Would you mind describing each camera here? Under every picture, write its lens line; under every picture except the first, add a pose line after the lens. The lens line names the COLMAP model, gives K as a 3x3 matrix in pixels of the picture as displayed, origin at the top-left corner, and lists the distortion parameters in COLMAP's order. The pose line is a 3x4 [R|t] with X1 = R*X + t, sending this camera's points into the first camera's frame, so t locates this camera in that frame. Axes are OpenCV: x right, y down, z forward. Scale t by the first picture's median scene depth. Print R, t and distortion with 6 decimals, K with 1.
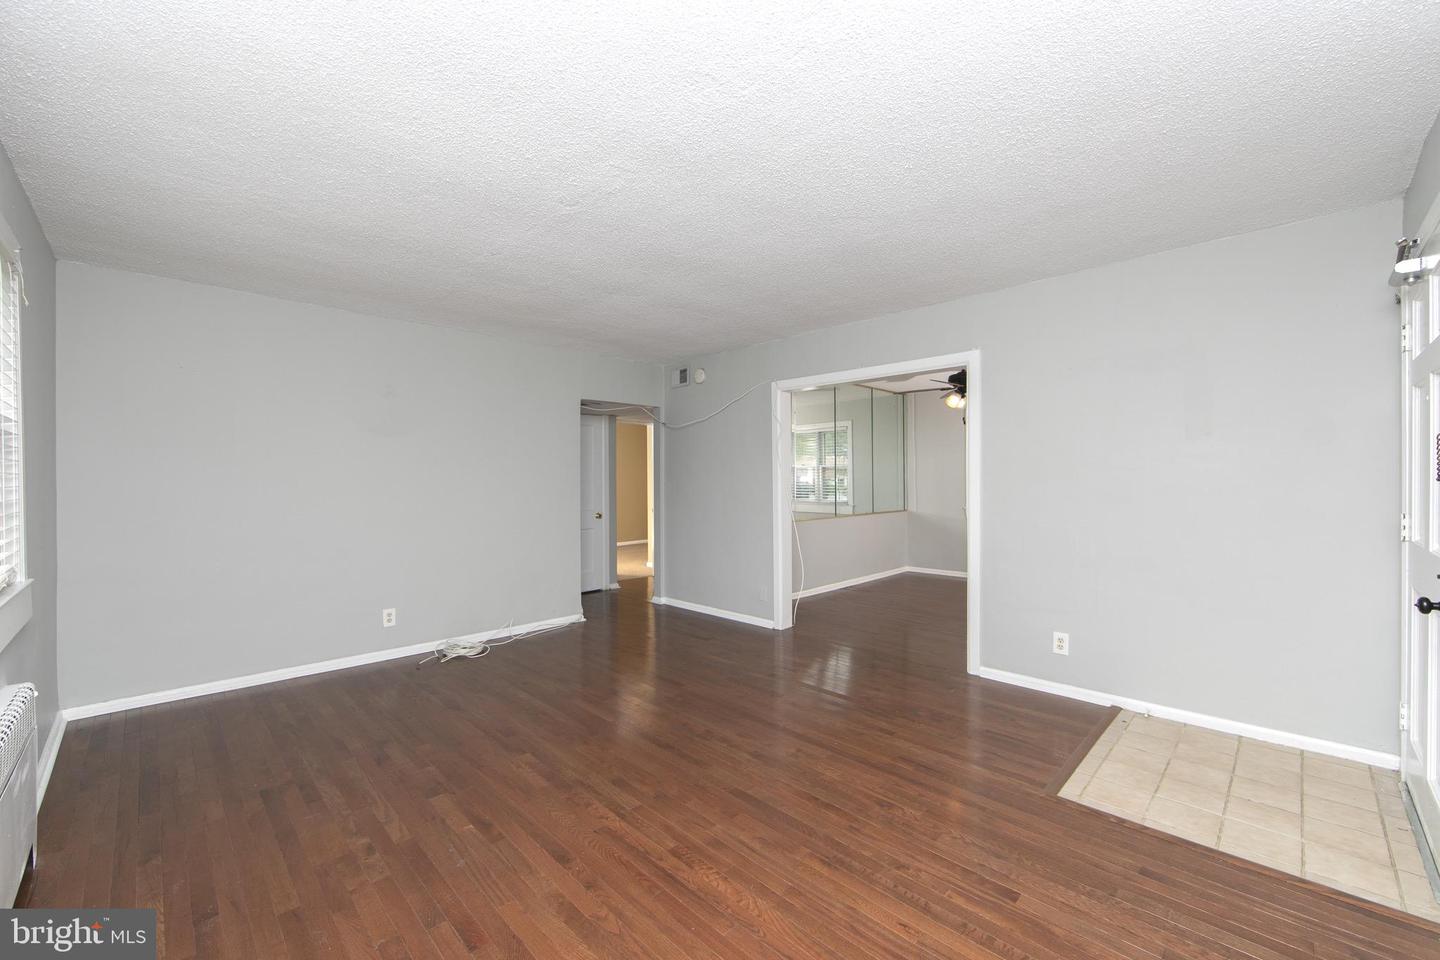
lens RADIAL K [[574.4, 0, 720.0], [0, 574.4, 480.0], [0, 0, 1]] dist [-0.001619, -0.000038]
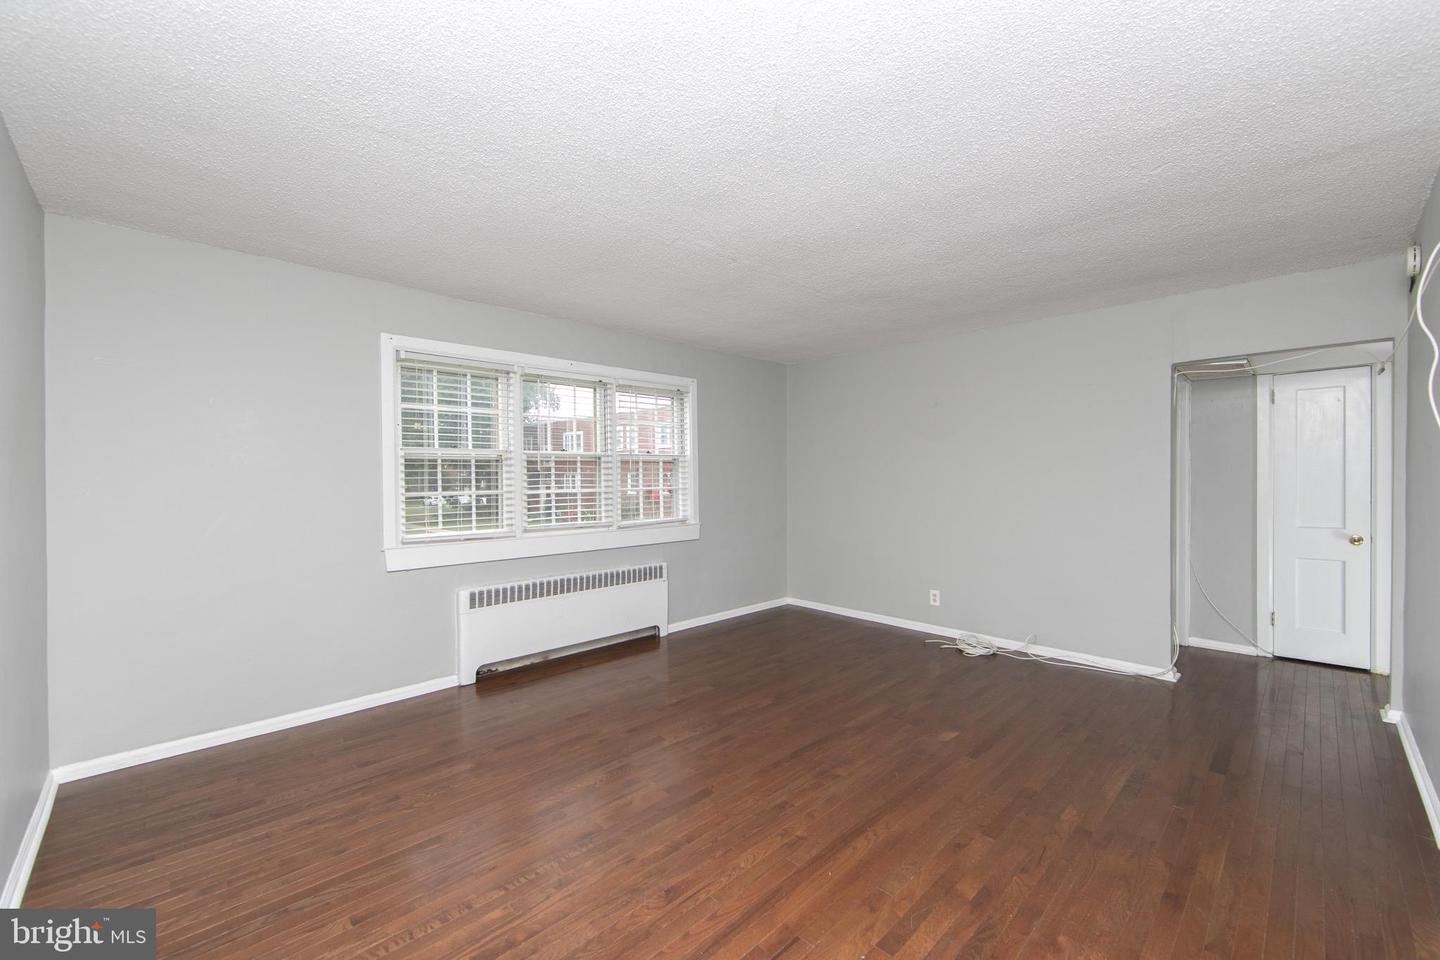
lens RADIAL K [[574.4, 0, 720.0], [0, 574.4, 480.0], [0, 0, 1]] dist [-0.001619, -0.000038]
pose [[-0.011273, 0.009103, -0.999895, 0.932641], [0.003290, 0.999953, 0.009067, -0.014187], [0.999931, -0.003187, -0.011303, 0.935201]]
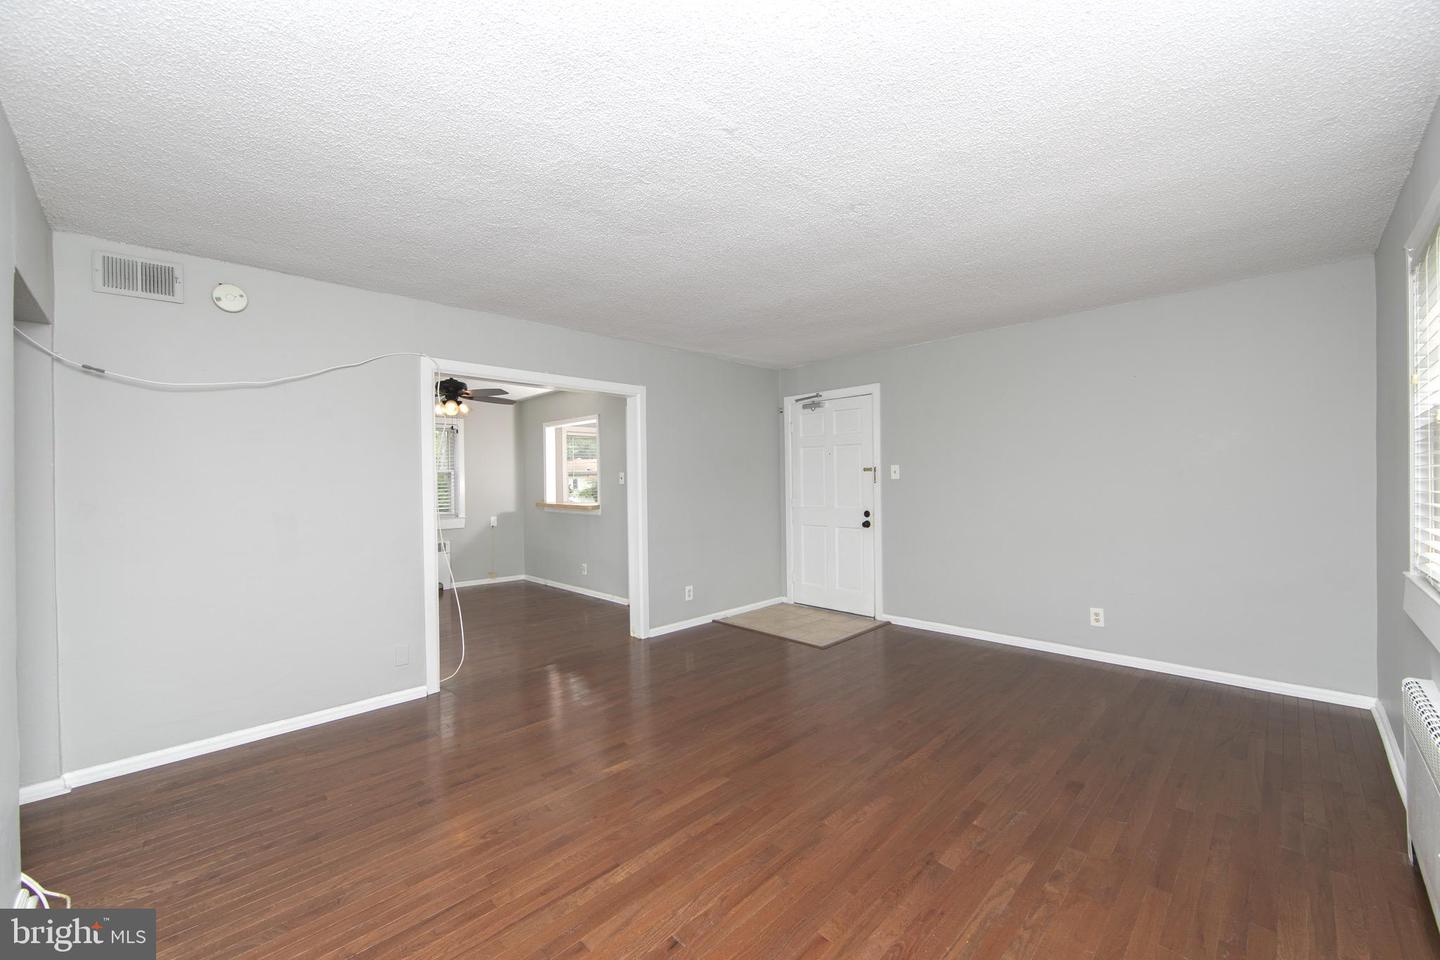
lens RADIAL K [[574.4, 0, 720.0], [0, 574.4, 480.0], [0, 0, 1]] dist [-0.001619, -0.000038]
pose [[-0.000511, 0.003748, 0.999993, -1.187536], [0.019411, 0.999805, -0.003737, -0.005863], [-0.999811, 0.019409, -0.000584, 1.179295]]
